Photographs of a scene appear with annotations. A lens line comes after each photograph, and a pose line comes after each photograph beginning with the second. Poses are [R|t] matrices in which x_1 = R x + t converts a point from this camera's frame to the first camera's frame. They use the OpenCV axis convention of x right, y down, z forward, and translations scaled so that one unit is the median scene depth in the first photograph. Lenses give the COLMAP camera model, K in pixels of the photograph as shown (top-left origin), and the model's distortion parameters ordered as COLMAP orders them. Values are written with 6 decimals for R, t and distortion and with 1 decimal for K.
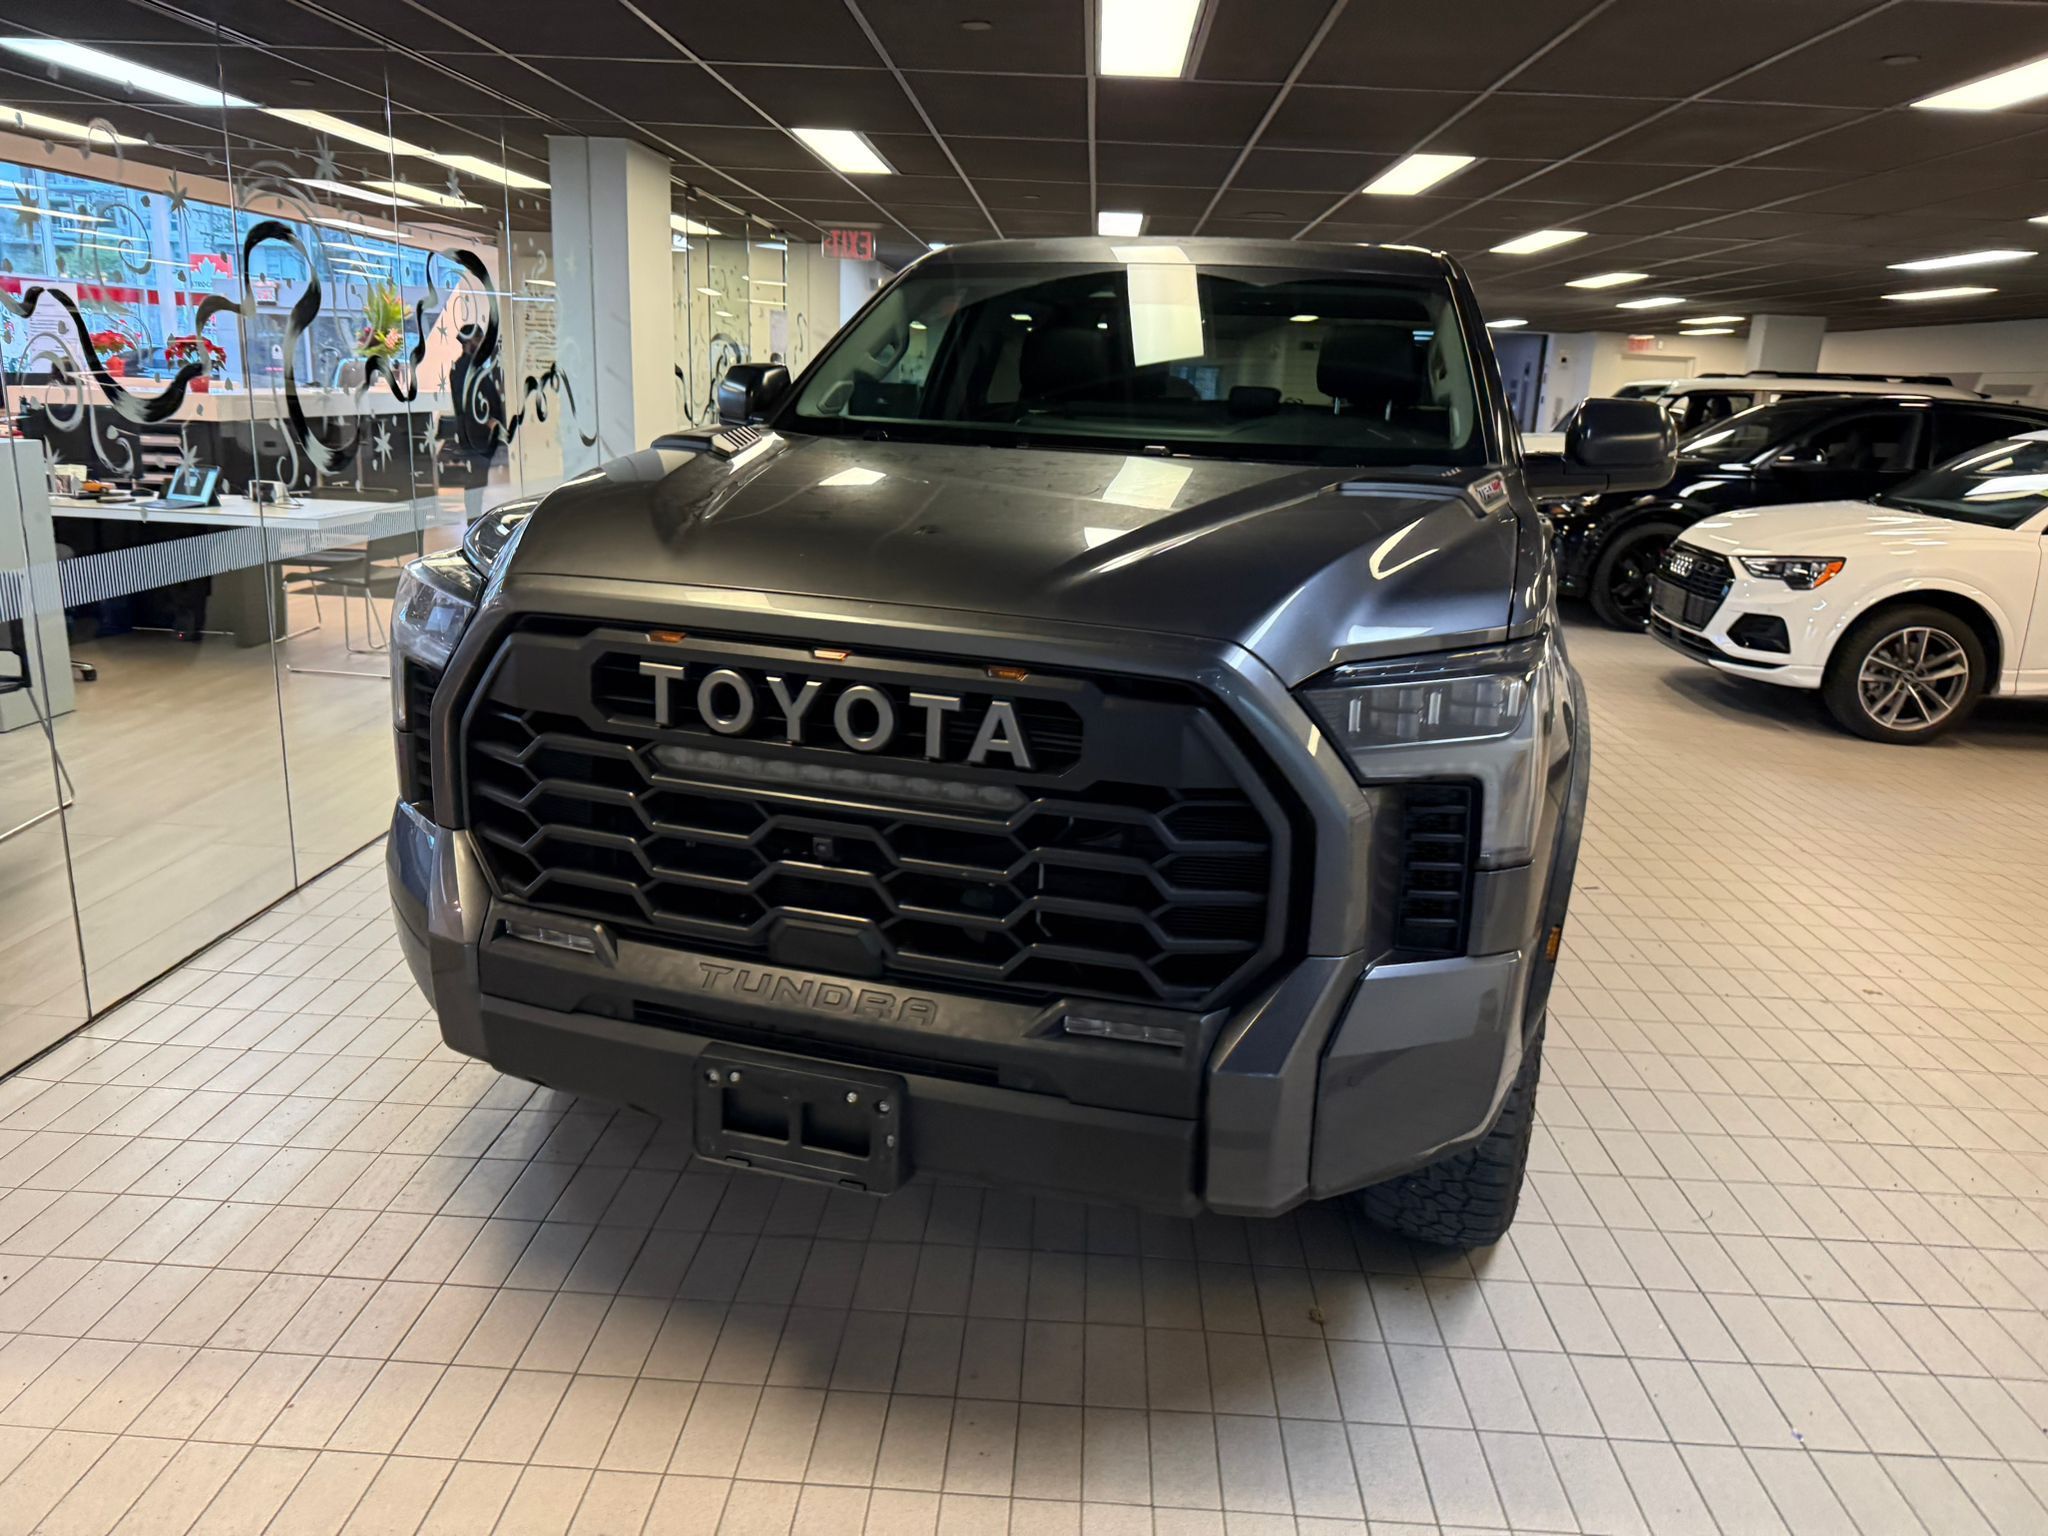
lens RADIAL K [[1457.3, 0, 1034.5], [0, 1457.3, 751.6], [0, 0, 1]] dist [0.014349, -0.028434]
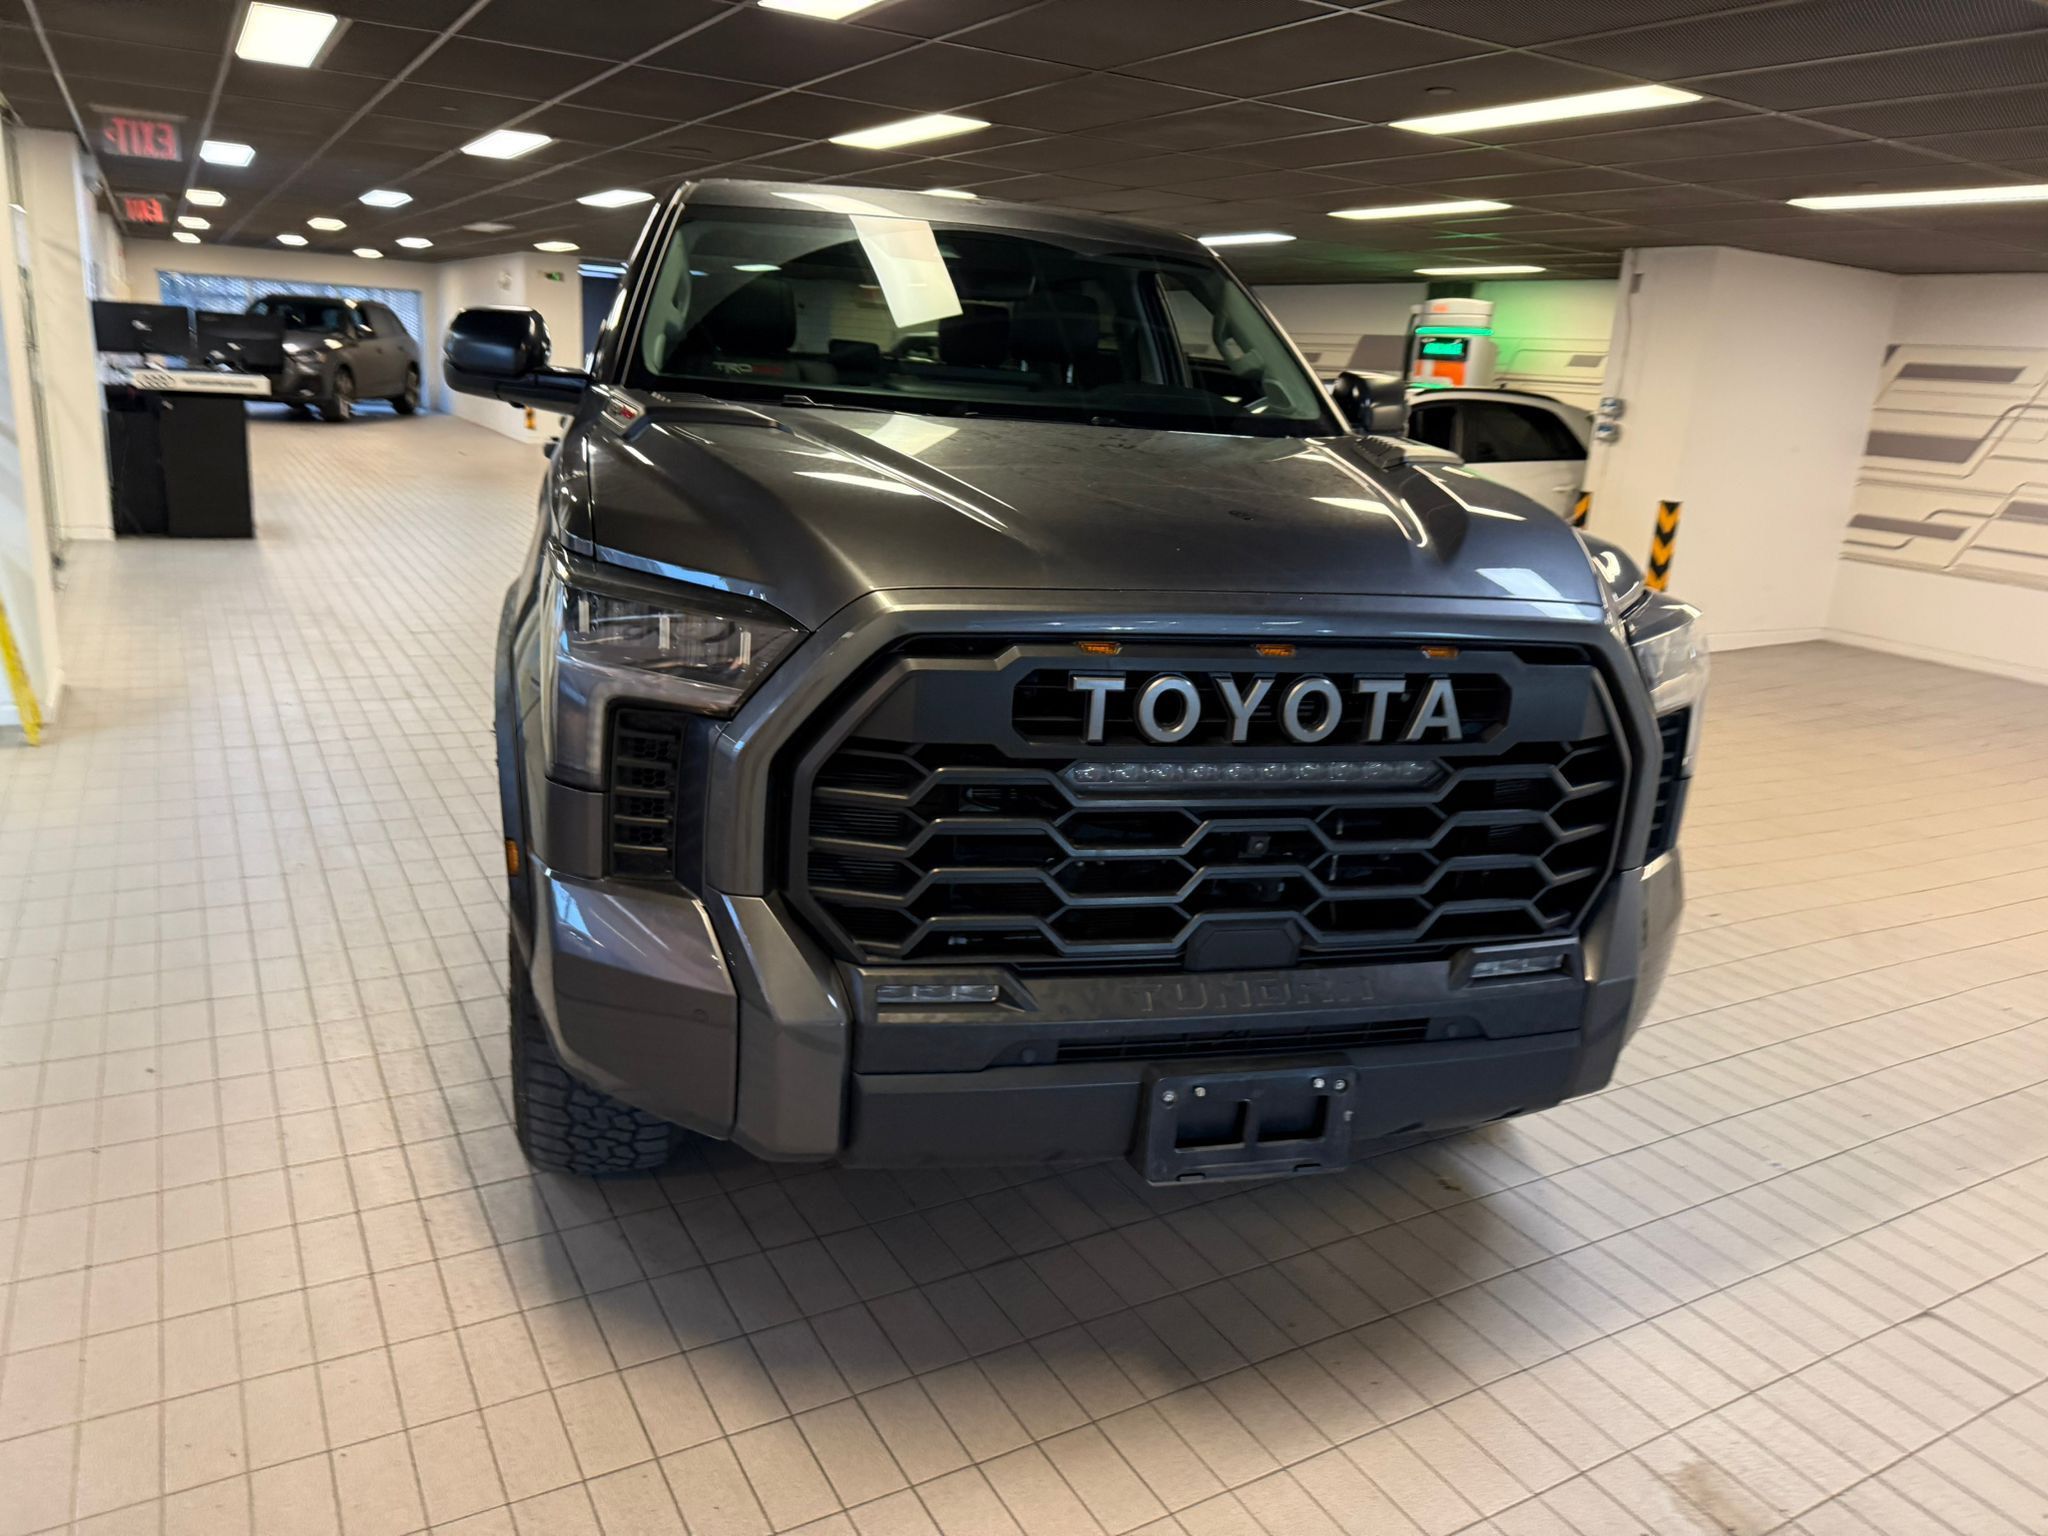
lens RADIAL K [[1453.7, 0, 1028.1], [0, 1453.7, 760.4], [0, 0, 1]] dist [0.008477, -0.022127]
pose [[0.846074, -0.126052, 0.517948, -0.718048], [0.100490, 0.991934, 0.077253, -0.076344], [-0.523508, -0.013313, 0.851917, 0.223686]]
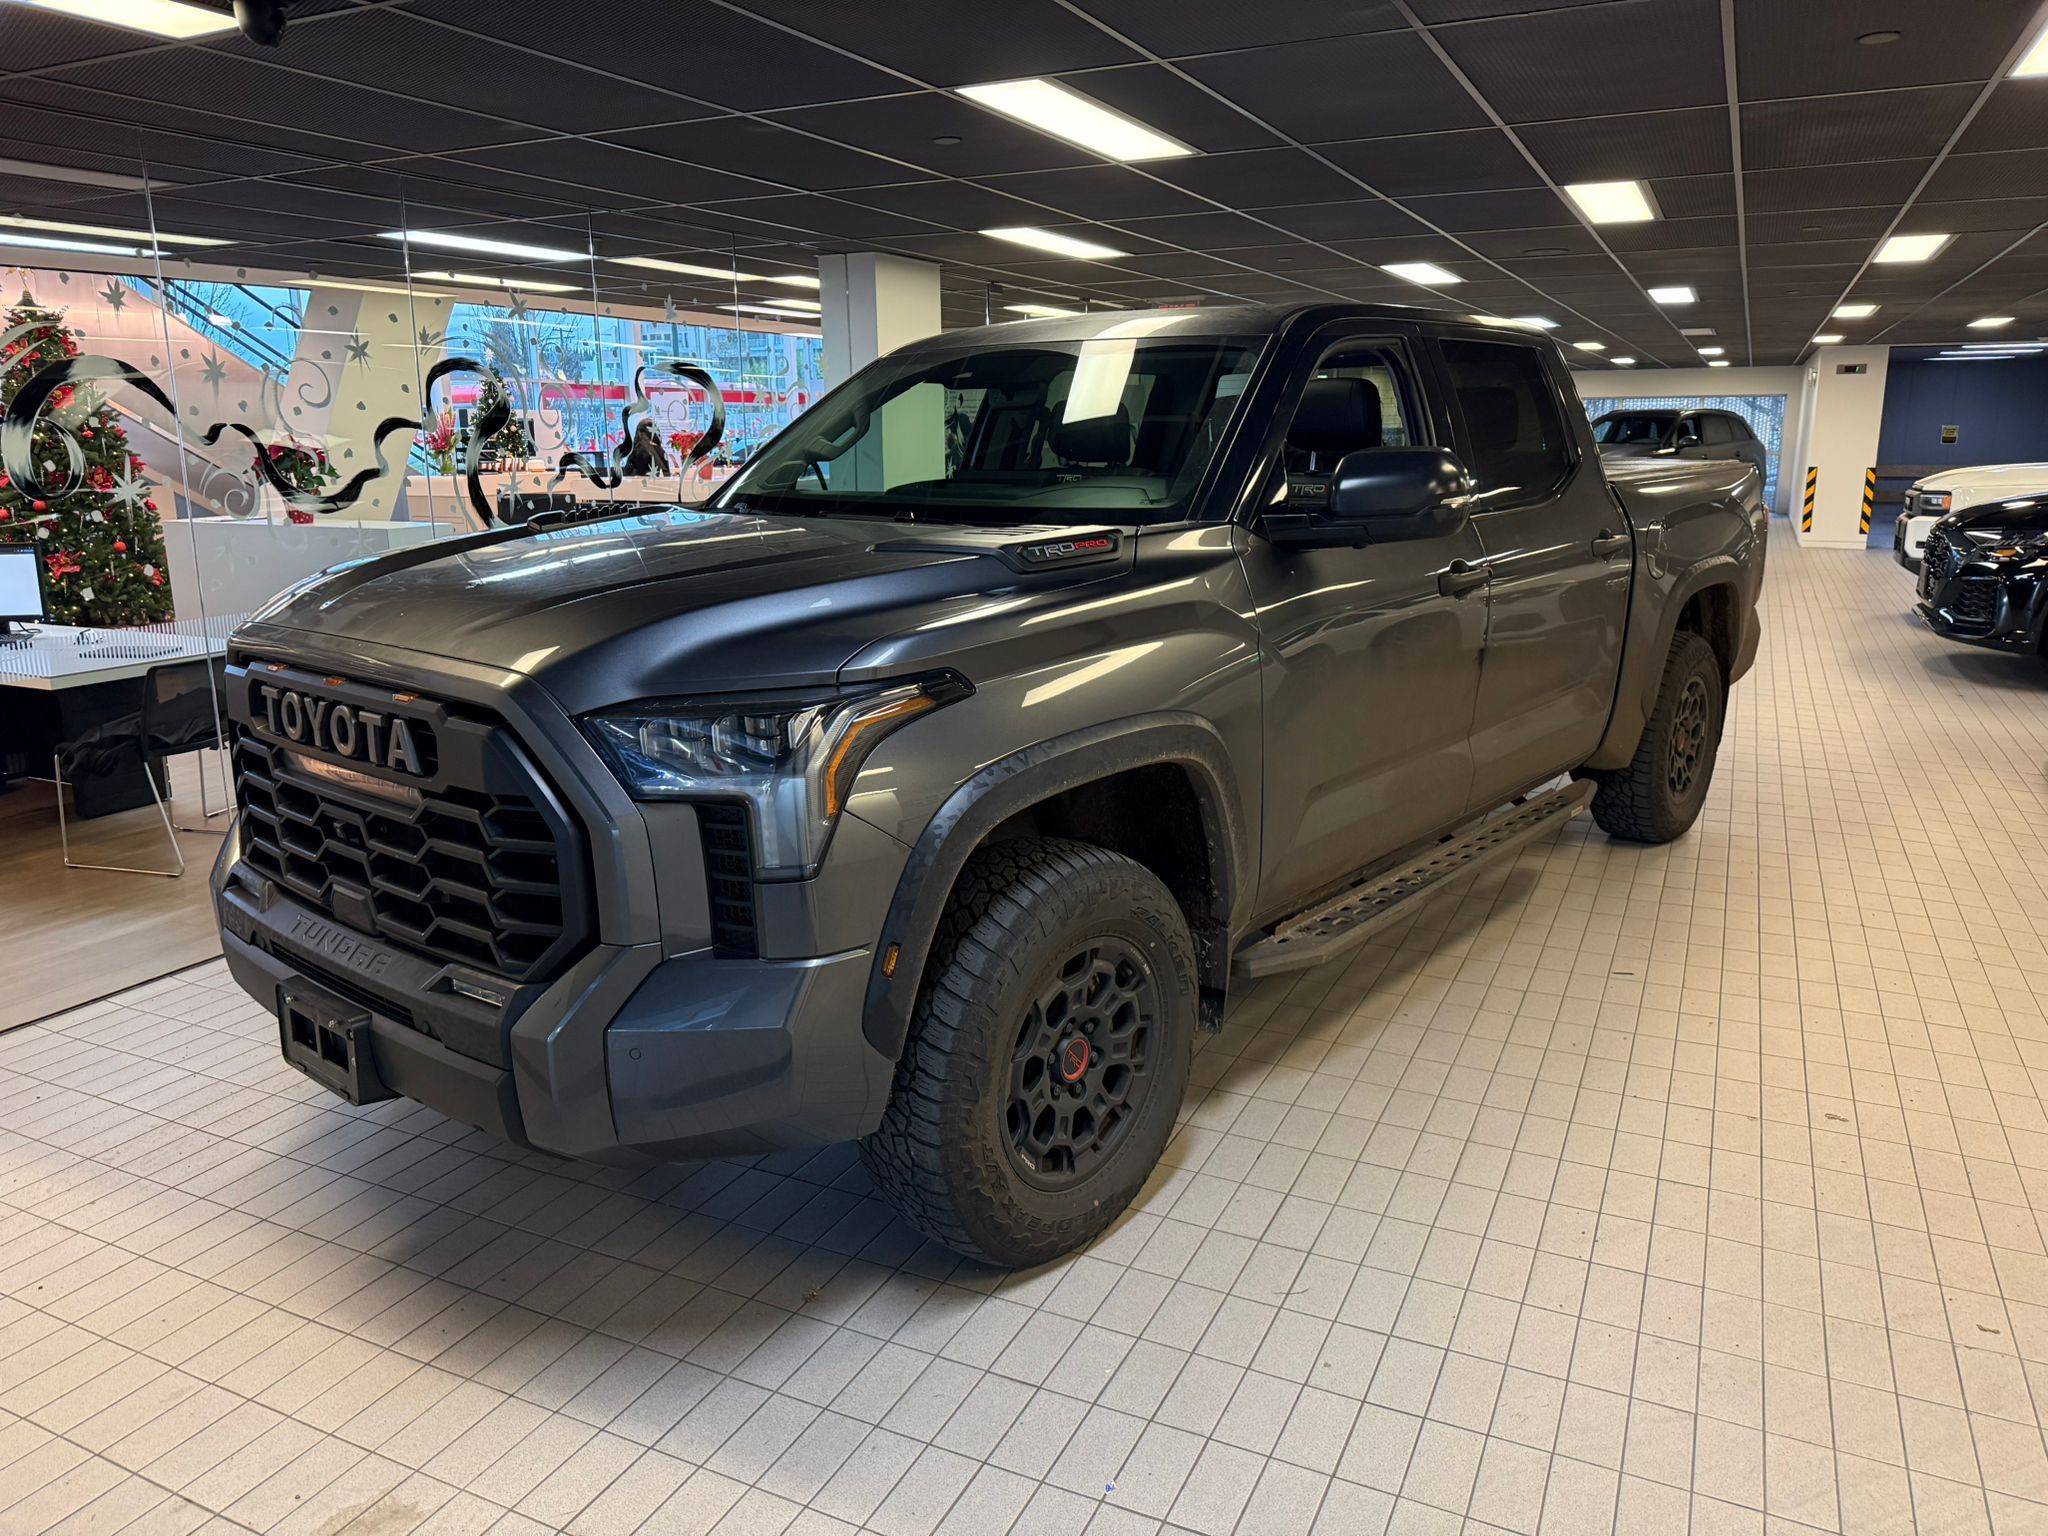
lens RADIAL K [[1449.3, 0, 1012.9], [0, 1449.3, 739.3], [0, 0, 1]] dist [0.020586, -0.037102]
pose [[0.911697, 0.032612, -0.409566, 0.862256], [-0.051235, 0.998088, -0.034577, -0.000418], [0.407656, 0.052508, 0.911625, 0.047977]]
